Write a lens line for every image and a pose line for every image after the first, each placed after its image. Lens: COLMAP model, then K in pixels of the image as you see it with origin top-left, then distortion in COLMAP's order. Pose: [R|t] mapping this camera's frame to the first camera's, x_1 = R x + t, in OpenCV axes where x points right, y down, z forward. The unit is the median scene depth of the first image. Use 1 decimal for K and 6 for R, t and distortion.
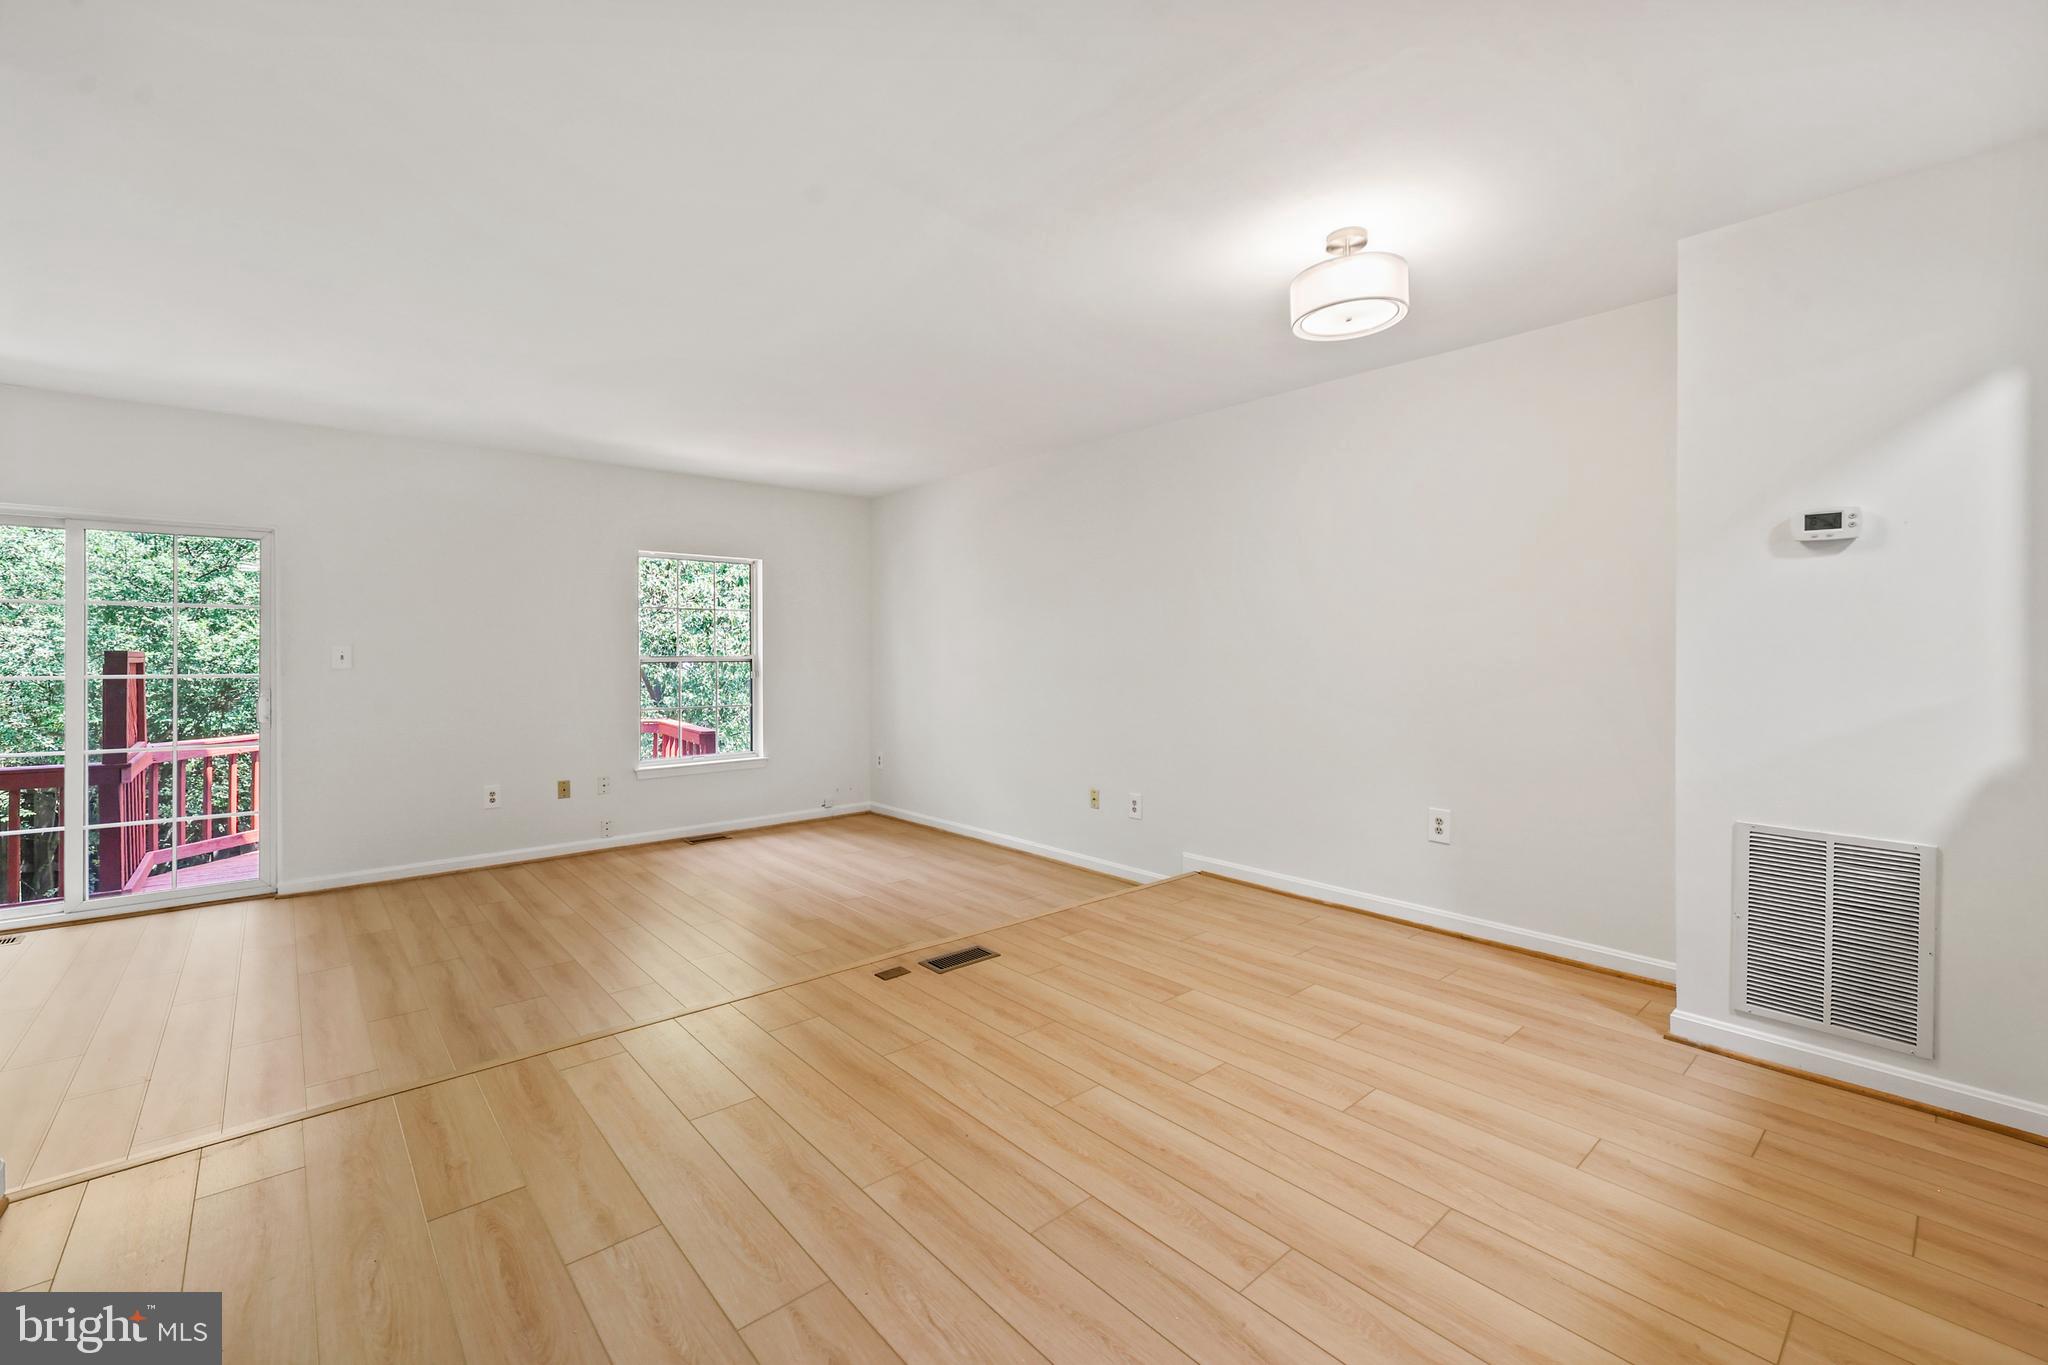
lens RADIAL K [[854.7, 0, 1029.3], [0, 854.7, 677.7], [0, 0, 1]] dist [-0.000858, 0.000102]
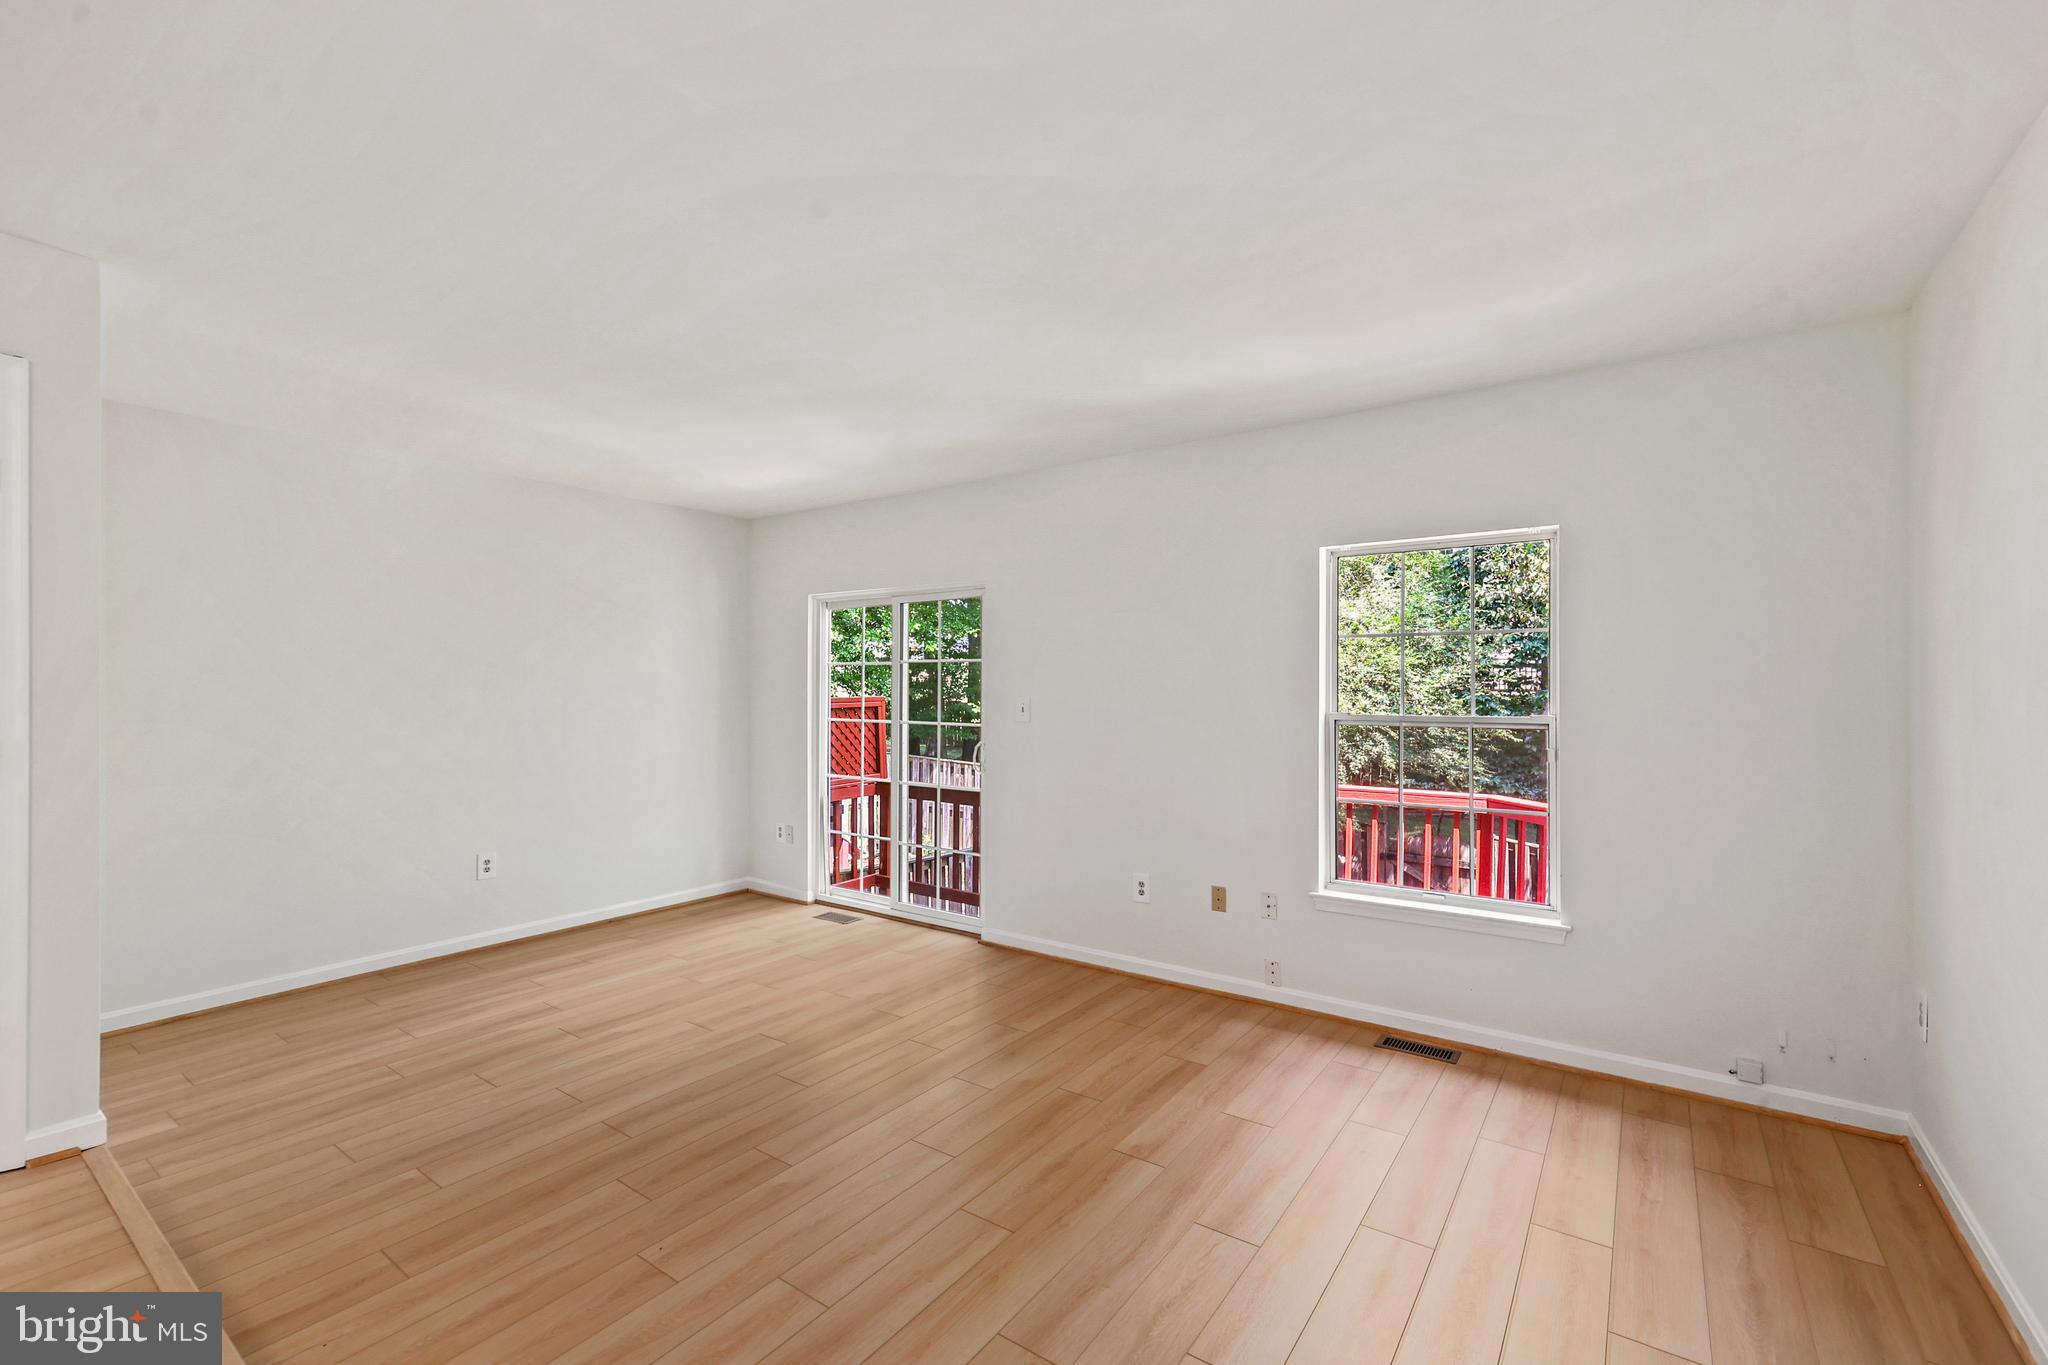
lens RADIAL K [[868.8, 0, 1024.0], [0, 868.8, 682.5], [0, 0, 1]] dist [-0.000484, -0.000093]
pose [[0.224555, -0.005056, -0.974448, 0.294522], [-0.028282, 0.999531, -0.011703, -0.085382], [0.974051, 0.030187, 0.224306, 1.533519]]
